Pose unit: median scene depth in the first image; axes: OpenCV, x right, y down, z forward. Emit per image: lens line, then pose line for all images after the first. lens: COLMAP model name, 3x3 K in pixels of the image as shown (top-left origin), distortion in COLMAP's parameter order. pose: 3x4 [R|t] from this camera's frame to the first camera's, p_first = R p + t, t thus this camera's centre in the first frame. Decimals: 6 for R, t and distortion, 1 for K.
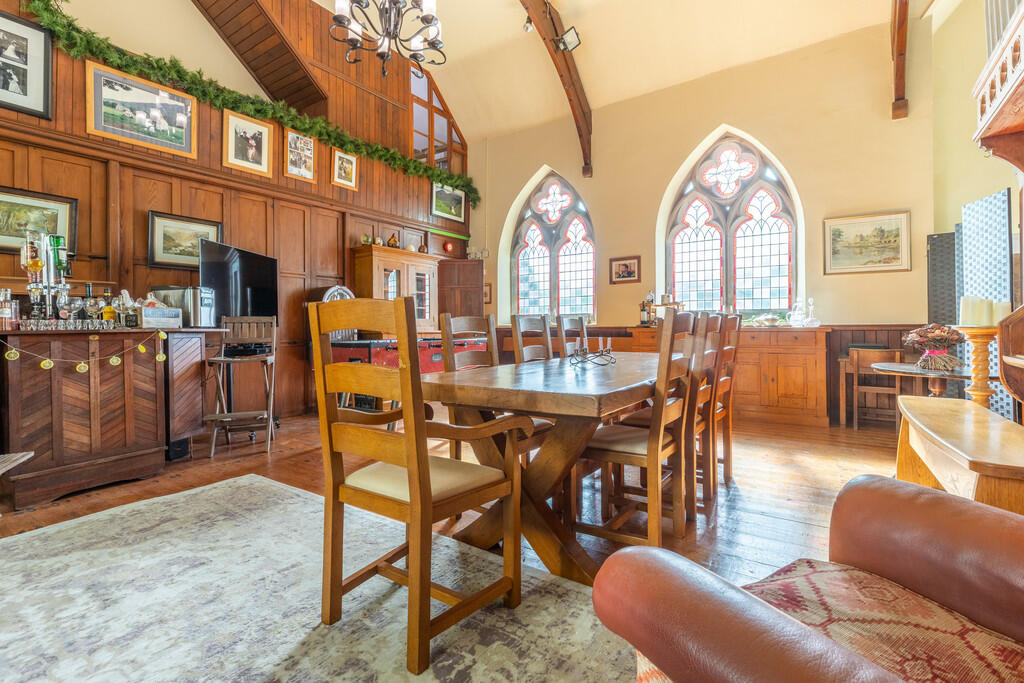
lens RADIAL K [[463.6, 0, 518.9], [0, 463.6, 324.0], [0, 0, 1]] dist [0.024850, 0.000273]
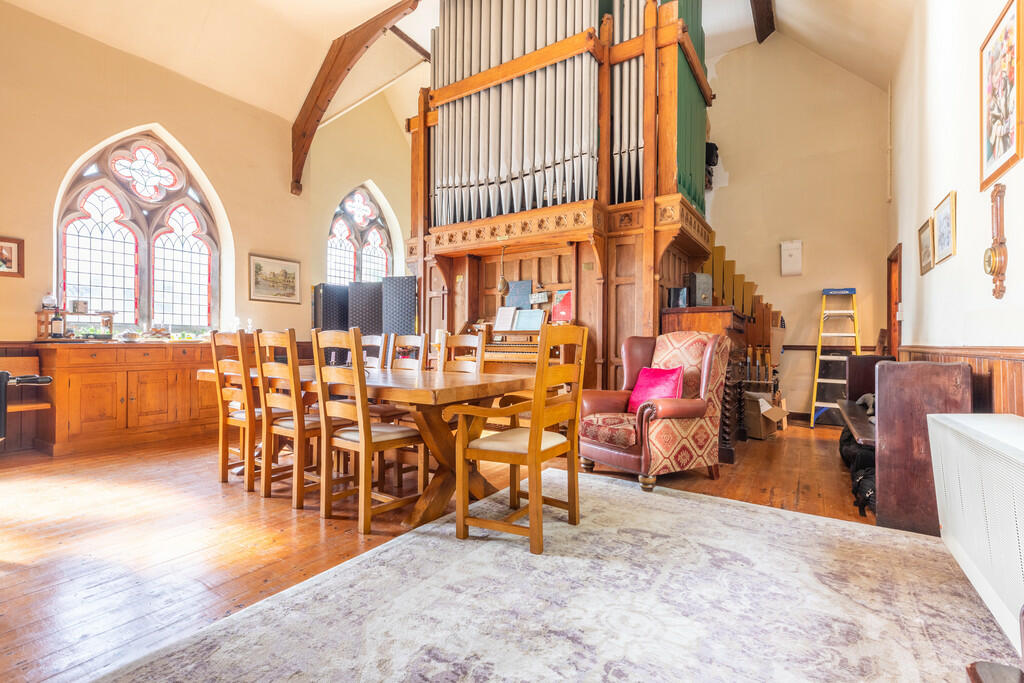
lens RADIAL K [[463.6, 0, 518.9], [0, 463.6, 324.0], [0, 0, 1]] dist [0.024850, 0.000273]
pose [[-0.026429, 0.047775, 0.998508, -0.494815], [-0.005286, 0.998837, -0.047930, 0.009791], [-0.999637, -0.006545, -0.026146, 0.303733]]
